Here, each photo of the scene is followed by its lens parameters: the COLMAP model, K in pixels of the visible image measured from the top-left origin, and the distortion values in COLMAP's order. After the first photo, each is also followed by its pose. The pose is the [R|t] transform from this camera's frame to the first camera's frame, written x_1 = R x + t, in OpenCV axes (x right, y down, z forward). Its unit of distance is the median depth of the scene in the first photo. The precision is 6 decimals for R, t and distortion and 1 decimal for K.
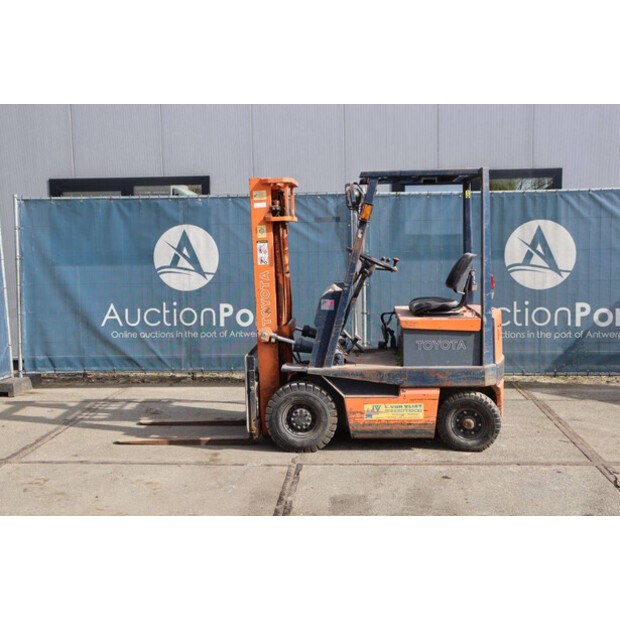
lens RADIAL K [[797.4, 0, 311.1], [0, 797.4, 310.8], [0, 0, 1]] dist [0.028071, 0.000000]
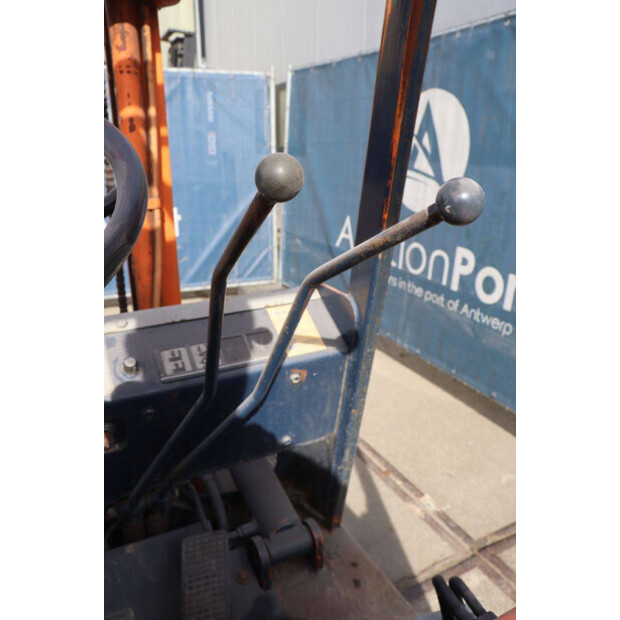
lens RADIAL K [[507.7, 0, 306.0], [0, 507.7, 309.9], [0, 0, 1]] dist [-0.134064, 0.057992]
pose [[0.503476, 0.289517, -0.814059, 0.158767], [-0.090142, 0.954647, 0.283766, -0.075534], [0.859294, -0.069488, 0.506739, 1.069558]]
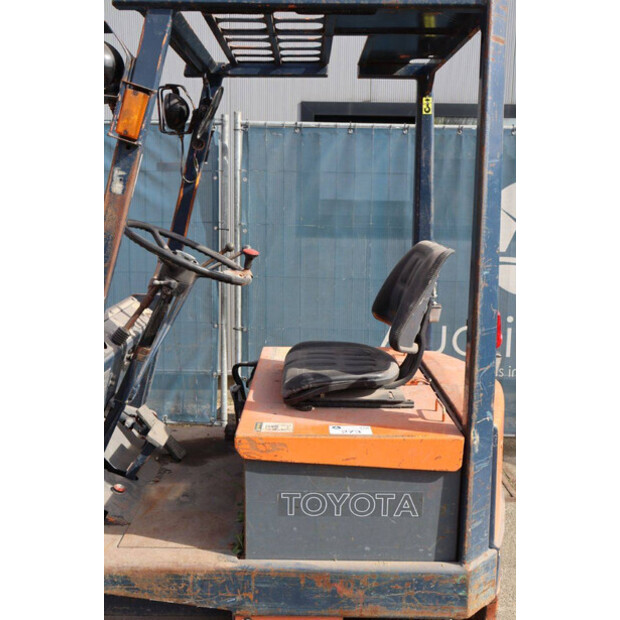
lens RADIAL K [[680.0, 0, 299.4], [0, 680.0, 319.1], [0, 0, 1]] dist [-0.000213, 0.000000]
pose [[0.998495, 0.020396, 0.050900, 0.121001], [-0.024238, 0.996809, 0.076050, -0.061269], [-0.049186, -0.077169, 0.995804, 0.692648]]
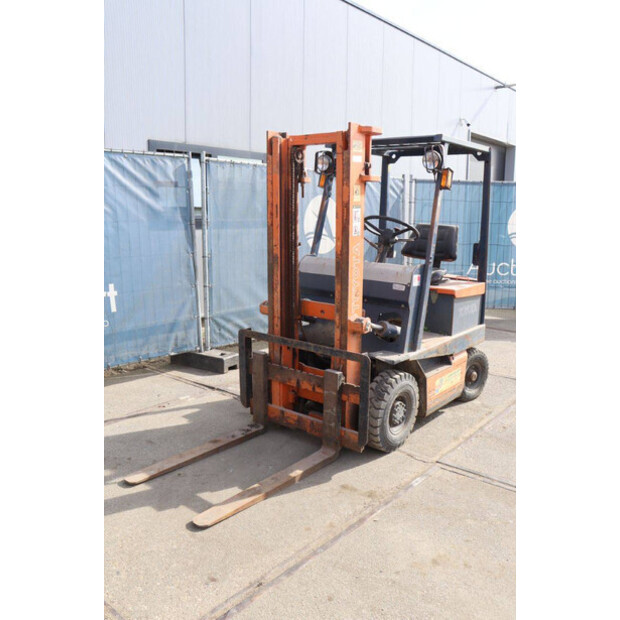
lens RADIAL K [[548.2, 0, 305.2], [0, 548.2, 312.2], [0, 0, 1]] dist [-0.115771, 0.021015]
pose [[0.590604, -0.122404, 0.797624, -0.537497], [0.052041, 0.992149, 0.113722, -0.047755], [-0.805281, -0.025656, 0.592337, 0.731738]]
